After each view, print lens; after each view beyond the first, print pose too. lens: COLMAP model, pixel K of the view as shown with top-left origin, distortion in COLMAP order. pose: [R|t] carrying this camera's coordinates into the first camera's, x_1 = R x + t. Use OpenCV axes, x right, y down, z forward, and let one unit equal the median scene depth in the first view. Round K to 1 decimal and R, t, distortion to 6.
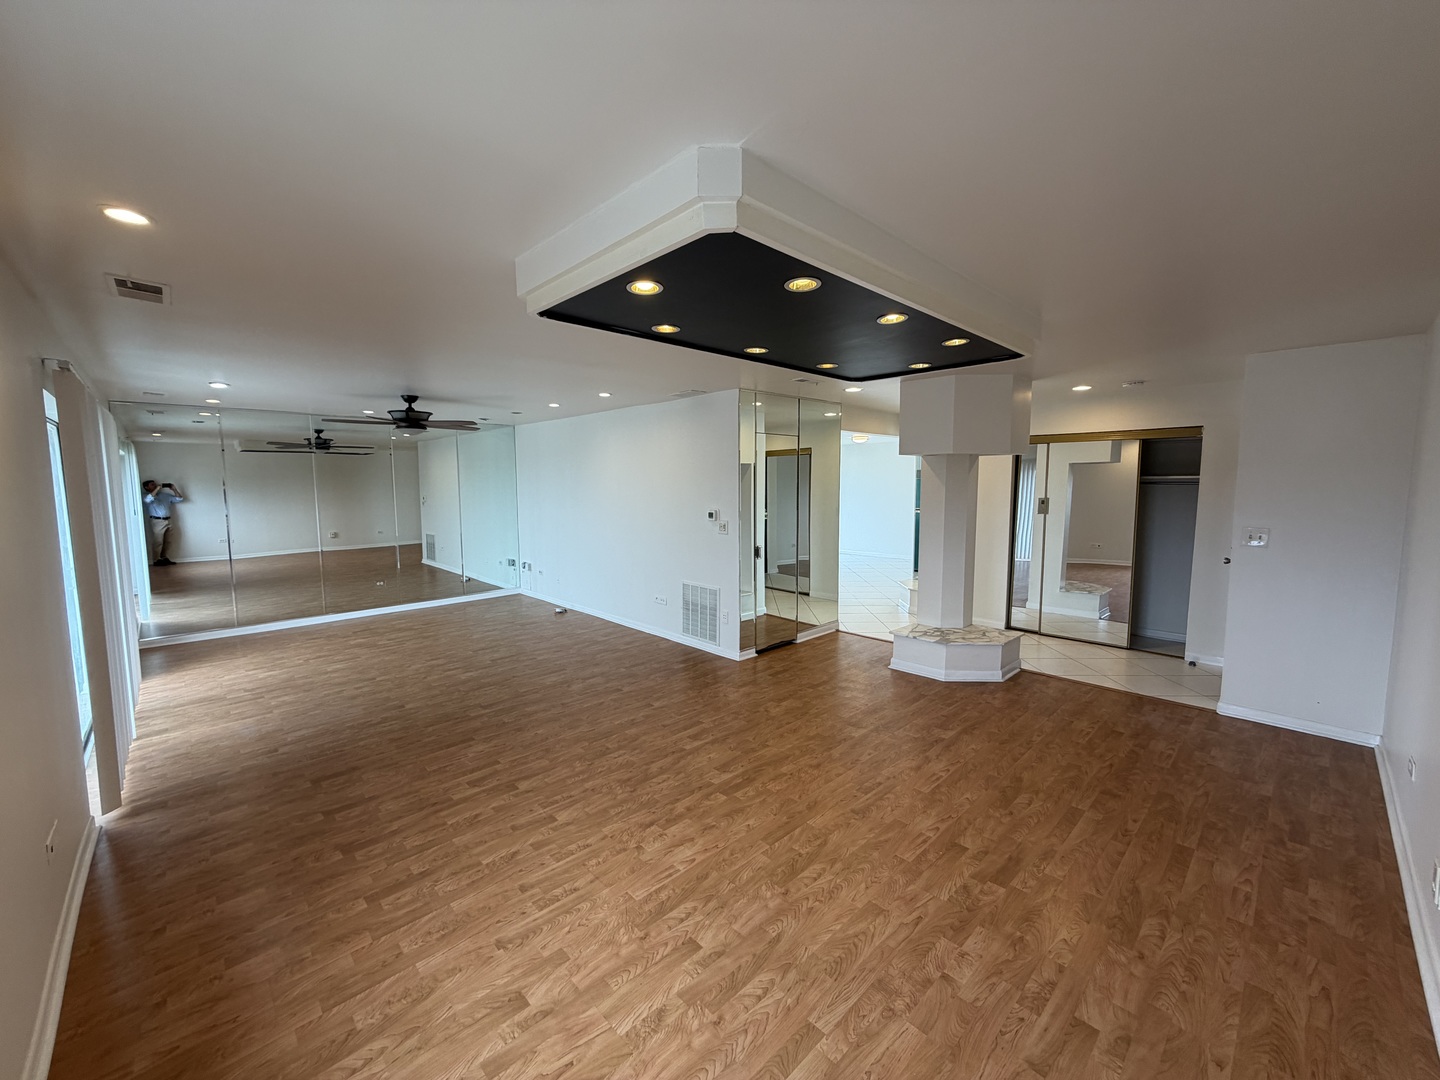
lens RADIAL K [[571.6, 0, 720.0], [0, 571.6, 540.0], [0, 0, 1]] dist [-0.001280, -0.000246]
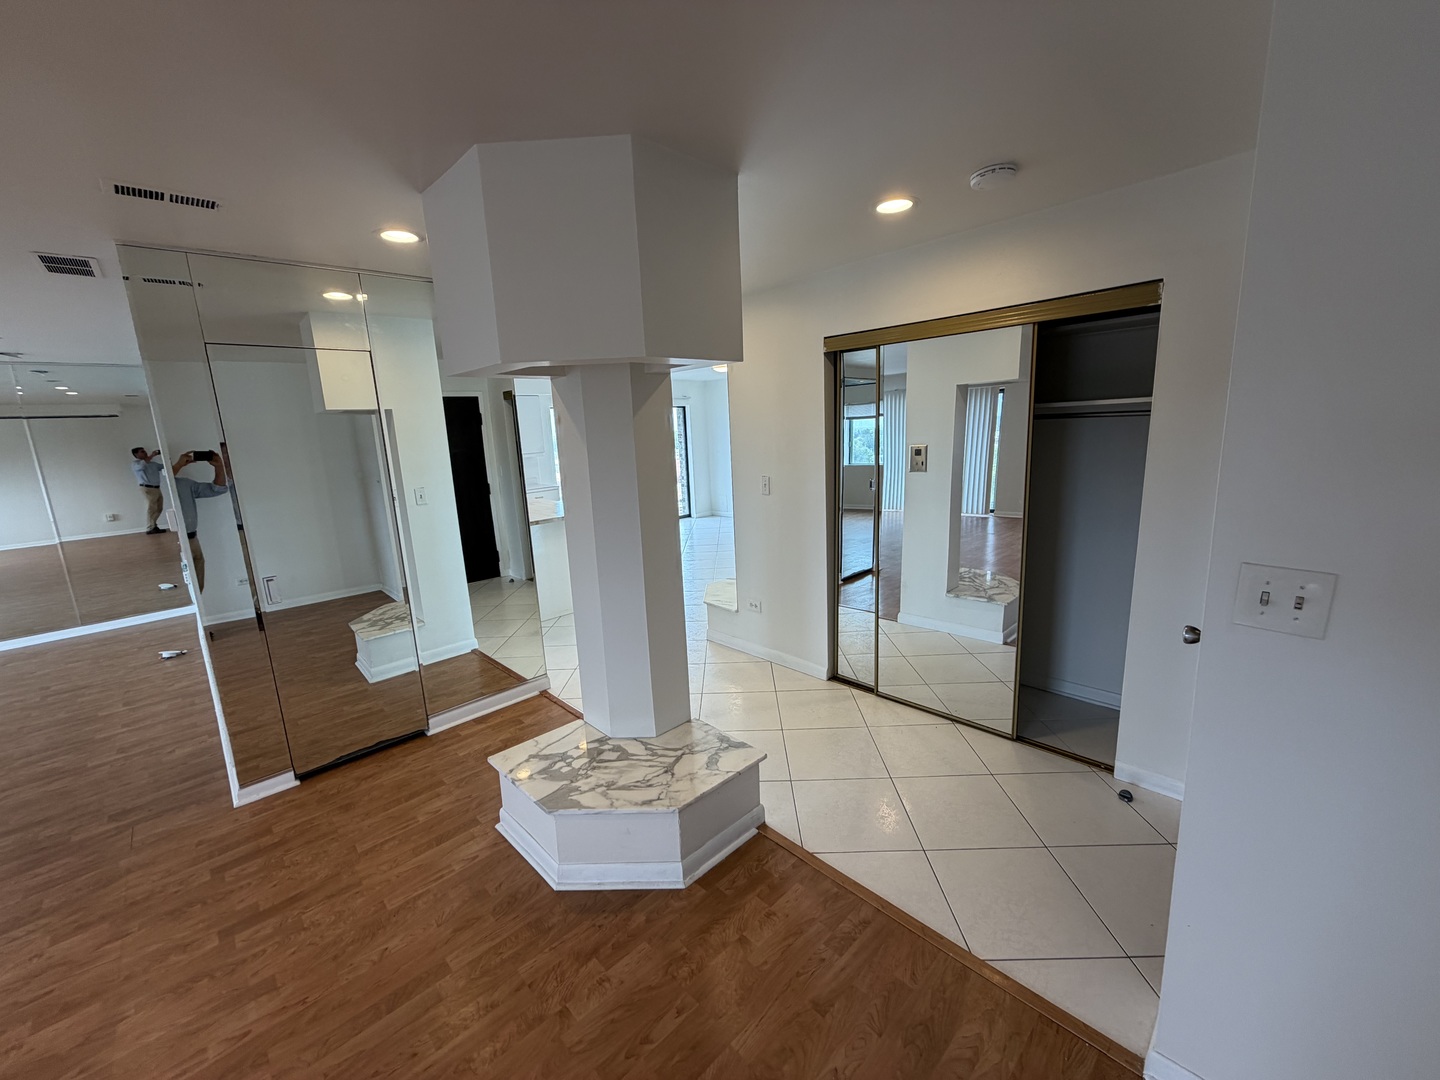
lens RADIAL K [[575.7, 0, 720.0], [0, 575.7, 540.0], [0, 0, 1]] dist [0.013661, -0.006830]
pose [[0.999129, -0.041728, 0.000102, 0.525760], [0.041526, 0.994525, 0.095893, -0.061526], [-0.004103, -0.095805, 0.995392, 0.570606]]
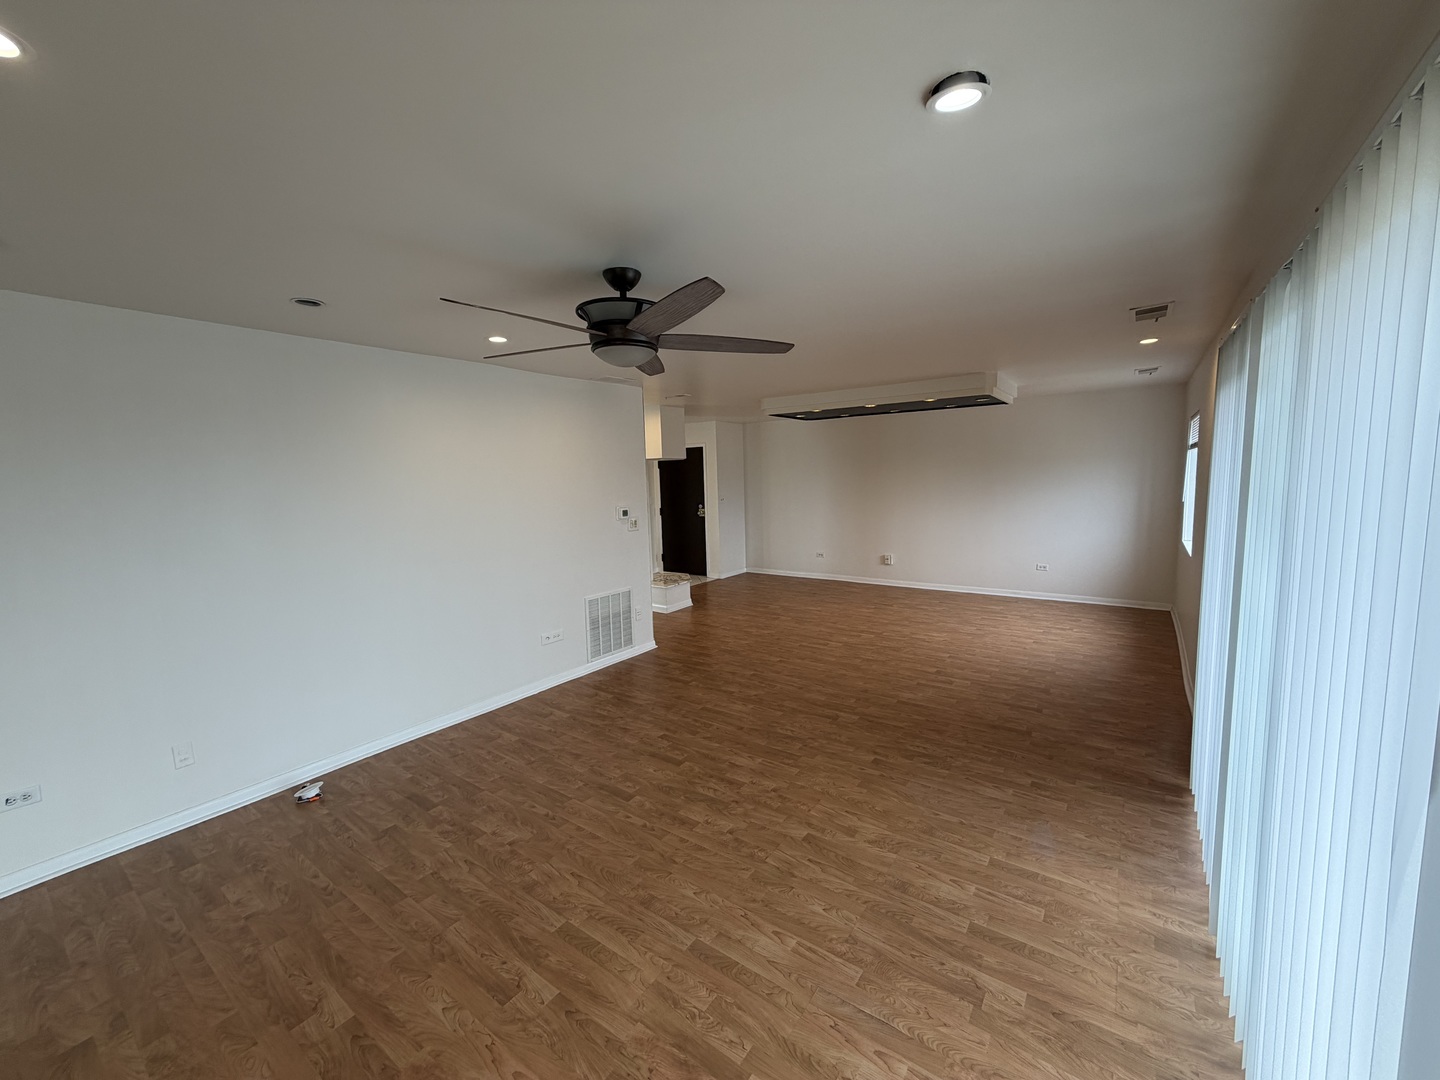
lens RADIAL K [[571.6, 0, 720.0], [0, 571.6, 540.0], [0, 0, 1]] dist [-0.001280, -0.000246]
pose [[-0.180452, -0.101911, 0.978290, -1.116399], [0.127853, 0.983749, 0.126064, -0.112281], [-0.975239, 0.147826, -0.164490, 1.157892]]
